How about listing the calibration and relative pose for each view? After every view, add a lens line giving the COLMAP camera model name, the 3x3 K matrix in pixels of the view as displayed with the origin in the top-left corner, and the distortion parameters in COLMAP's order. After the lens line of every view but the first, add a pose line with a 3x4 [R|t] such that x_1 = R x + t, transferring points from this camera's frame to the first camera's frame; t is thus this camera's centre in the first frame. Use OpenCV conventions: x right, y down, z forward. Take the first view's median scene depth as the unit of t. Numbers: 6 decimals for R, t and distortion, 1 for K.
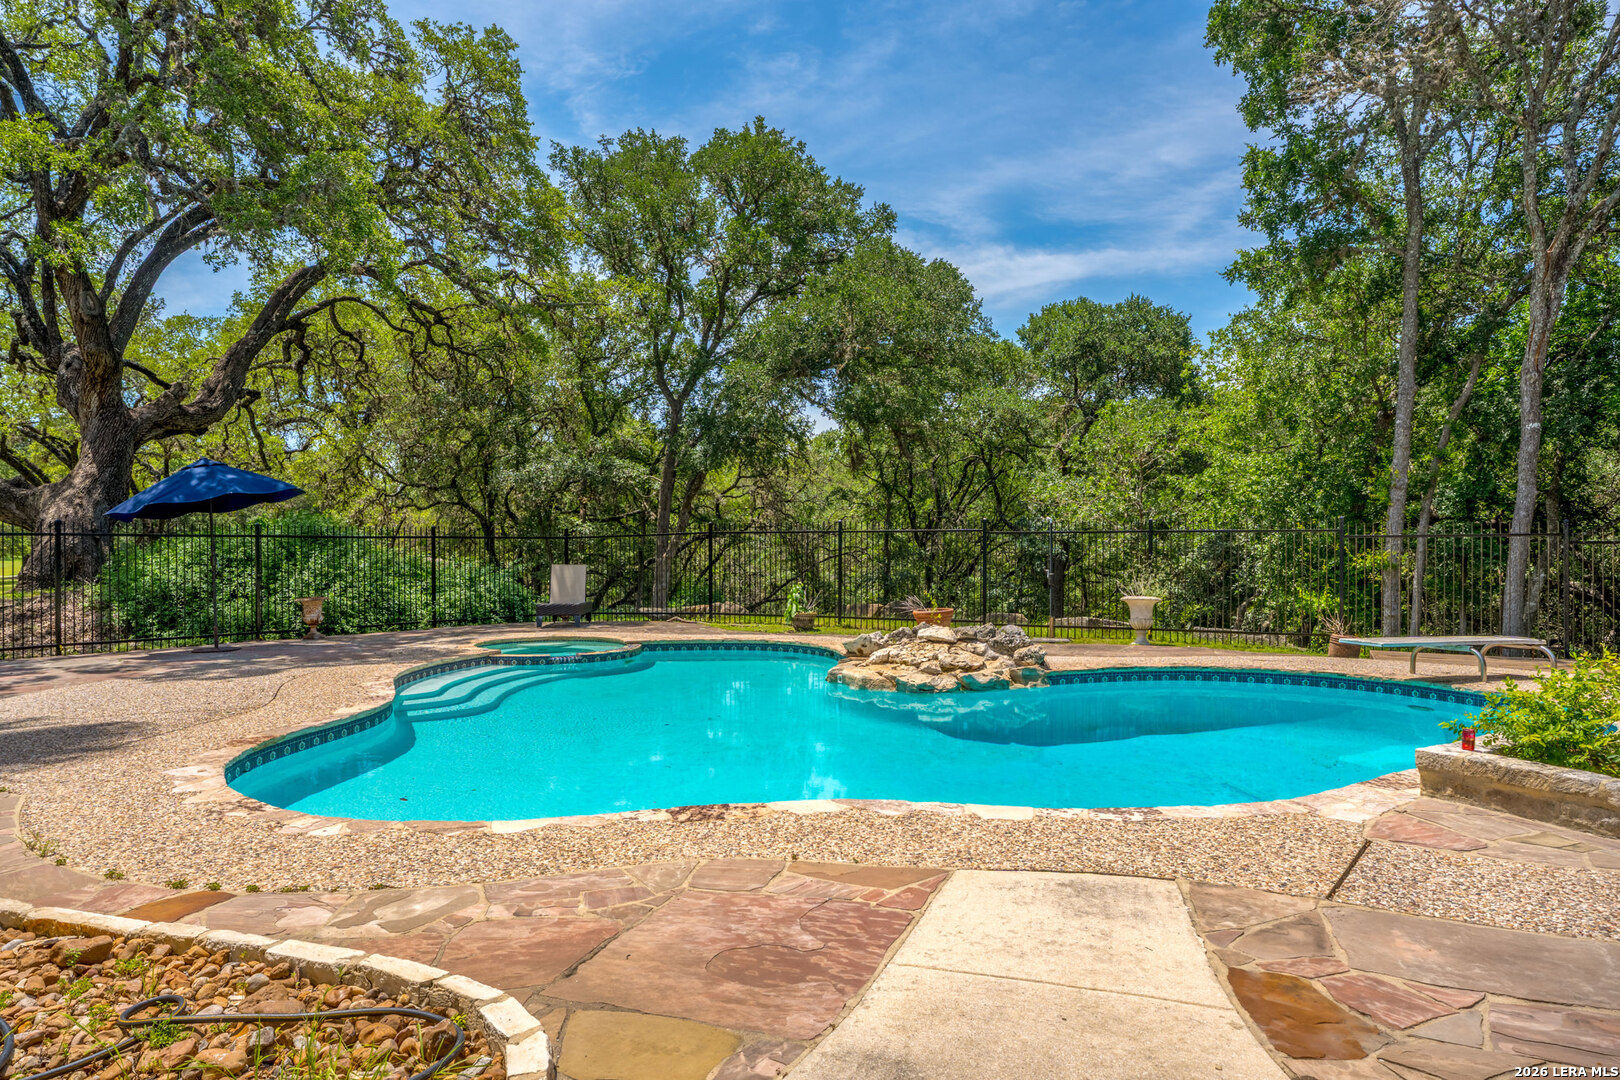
lens RADIAL K [[986.8, 0, 812.4], [0, 986.8, 542.0], [0, 0, 1]] dist [-0.001094, 0.000366]
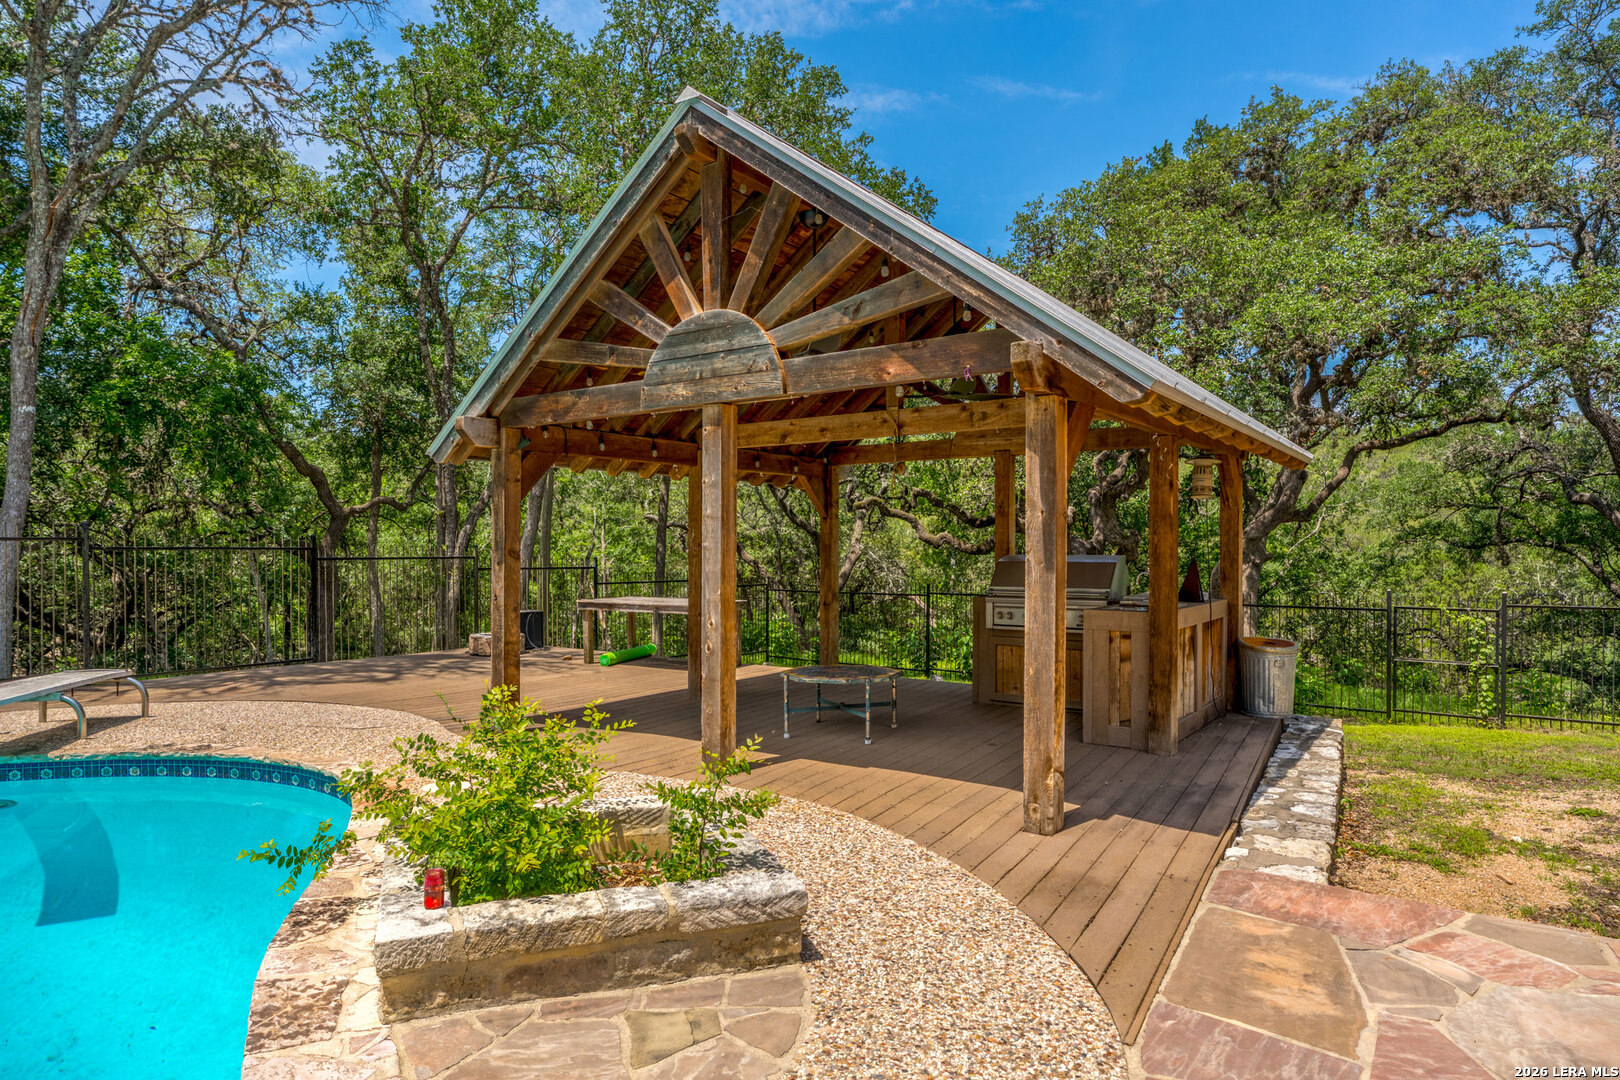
lens RADIAL K [[942.3, 0, 800.0], [0, 942.3, 548.2], [0, 0, 1]] dist [-0.006741, -0.001160]
pose [[0.160136, 0.000286, 0.987095, 0.156701], [-0.000846, 1.000000, -0.000153, 0.000307], [-0.987095, -0.000811, 0.160136, 0.710844]]
